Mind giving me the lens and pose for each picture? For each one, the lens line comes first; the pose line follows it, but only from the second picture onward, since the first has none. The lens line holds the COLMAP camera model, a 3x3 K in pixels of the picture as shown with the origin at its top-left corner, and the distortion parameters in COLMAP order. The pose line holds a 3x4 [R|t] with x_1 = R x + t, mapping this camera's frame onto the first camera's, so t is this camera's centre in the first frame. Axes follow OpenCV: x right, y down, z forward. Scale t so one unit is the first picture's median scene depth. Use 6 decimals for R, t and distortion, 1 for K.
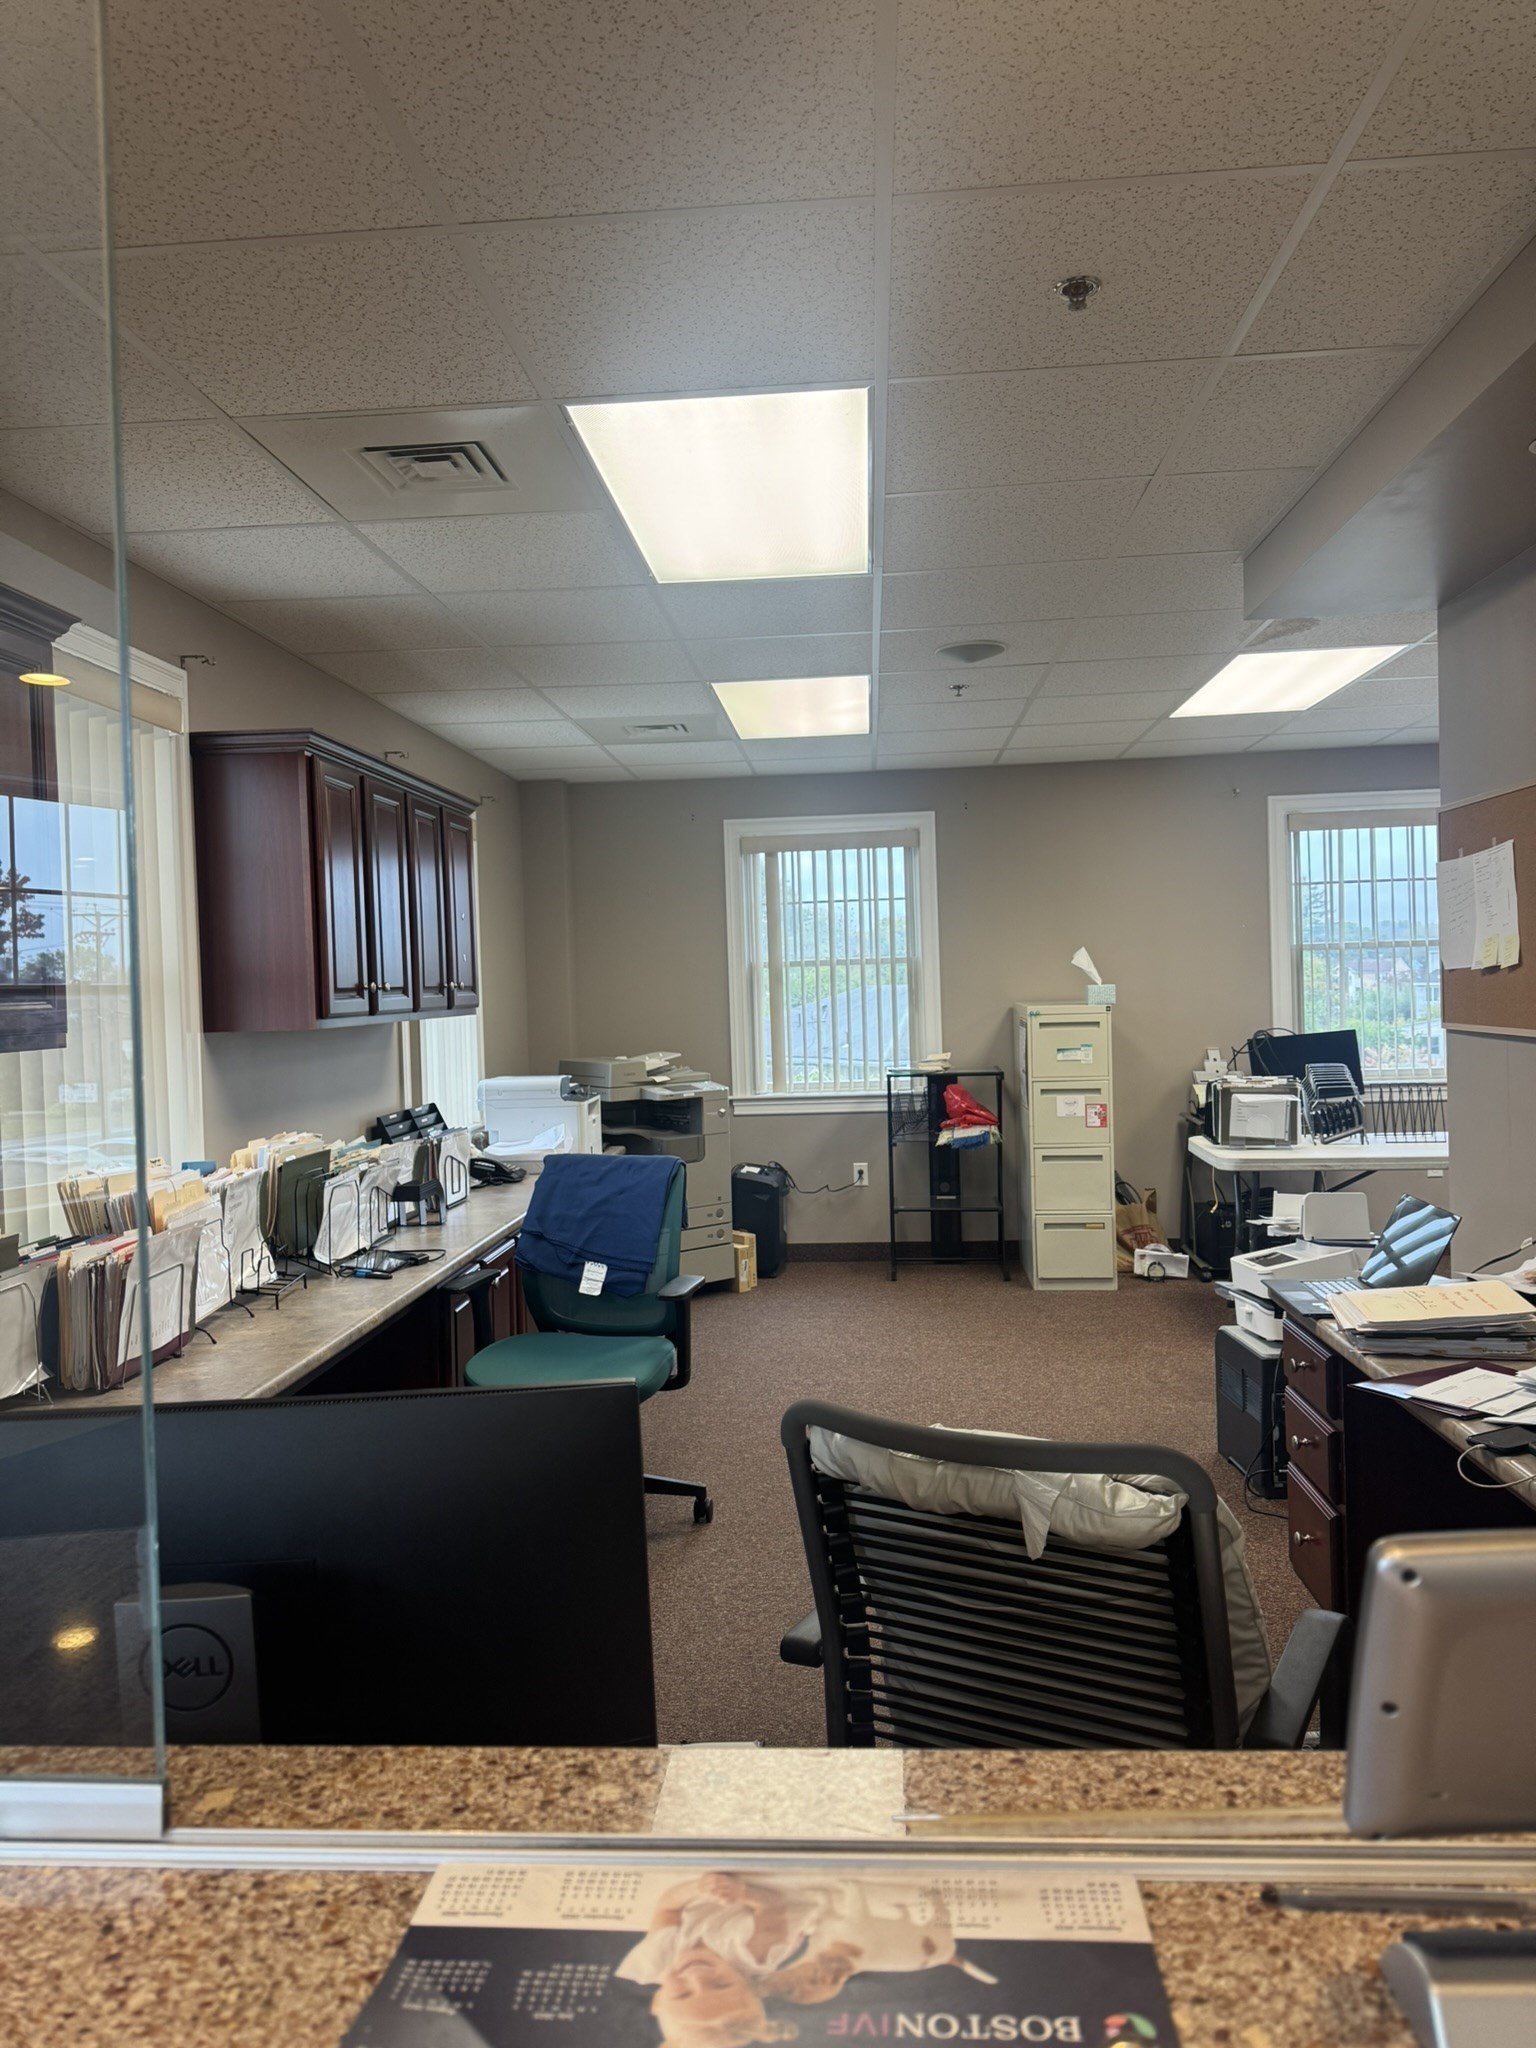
lens RADIAL K [[1447.4, 0, 766.8], [0, 1447.4, 1011.4], [0, 0, 1]] dist [0.055556, -0.070485]
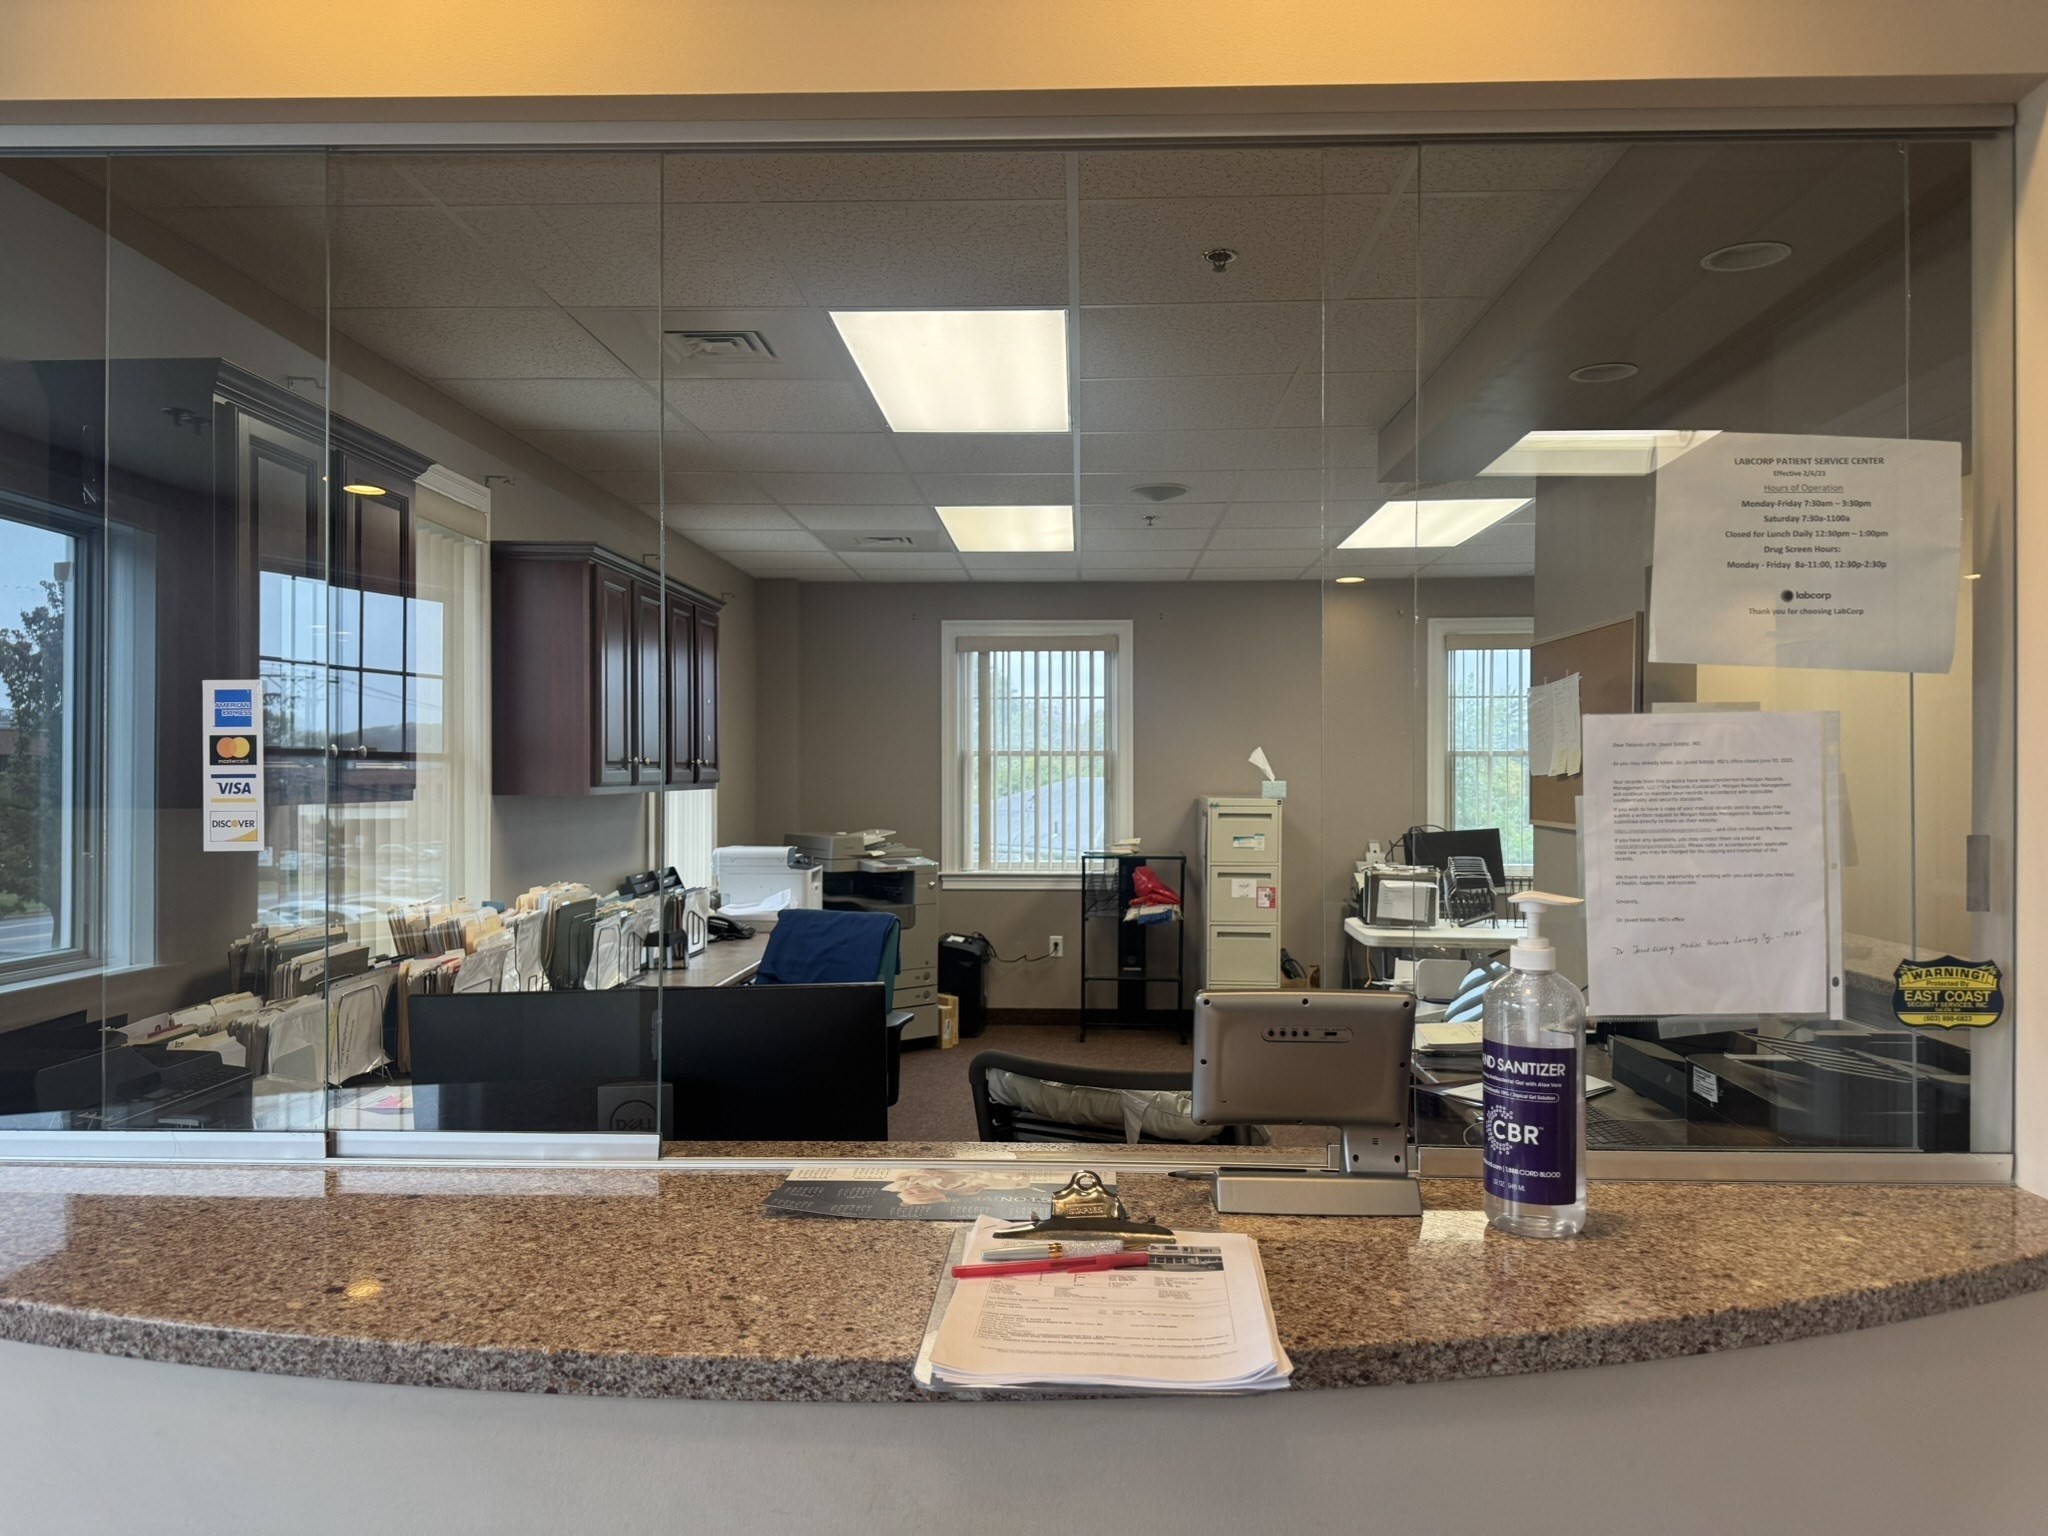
lens RADIAL K [[1438.9, 0, 1049.7], [0, 1438.9, 776.8], [0, 0, 1]] dist [0.104753, -0.140881]
pose [[0.998270, 0.032227, 0.049183, 0.002682], [-0.031398, 0.999353, -0.017544, 0.004018], [-0.049717, 0.015969, 0.998636, -0.122939]]
